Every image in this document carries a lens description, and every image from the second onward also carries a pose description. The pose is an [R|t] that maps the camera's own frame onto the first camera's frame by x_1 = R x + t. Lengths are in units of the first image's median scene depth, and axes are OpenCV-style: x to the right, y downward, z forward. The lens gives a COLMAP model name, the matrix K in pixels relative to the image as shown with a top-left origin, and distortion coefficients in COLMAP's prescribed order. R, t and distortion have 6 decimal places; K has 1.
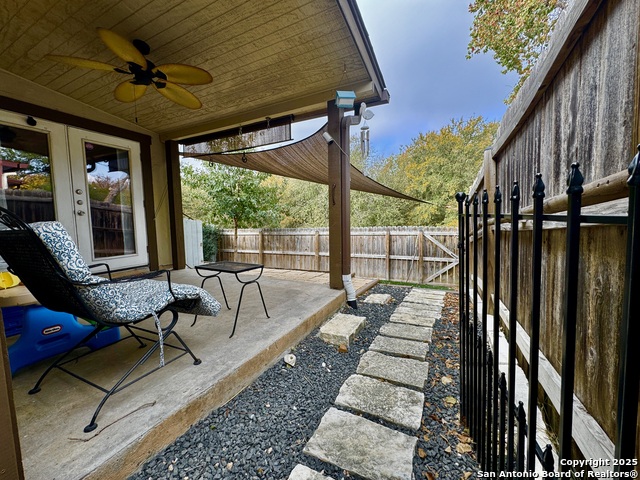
lens RADIAL K [[255.9, 0, 321.4], [0, 255.9, 236.0], [0, 0, 1]] dist [-0.003250, 0.000298]
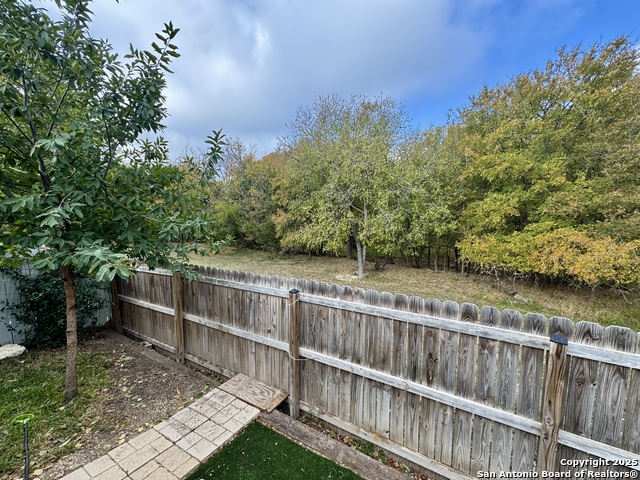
lens RADIAL K [[255.9, 0, 319.3], [0, 255.9, 239.8], [0, 0, 1]] dist [-0.003250, 0.000298]
pose [[0.997864, 0.011032, -0.064393, 0.044193], [-0.007189, 0.998196, 0.059610, -0.123663], [0.064935, -0.059020, 0.996143, 0.722141]]
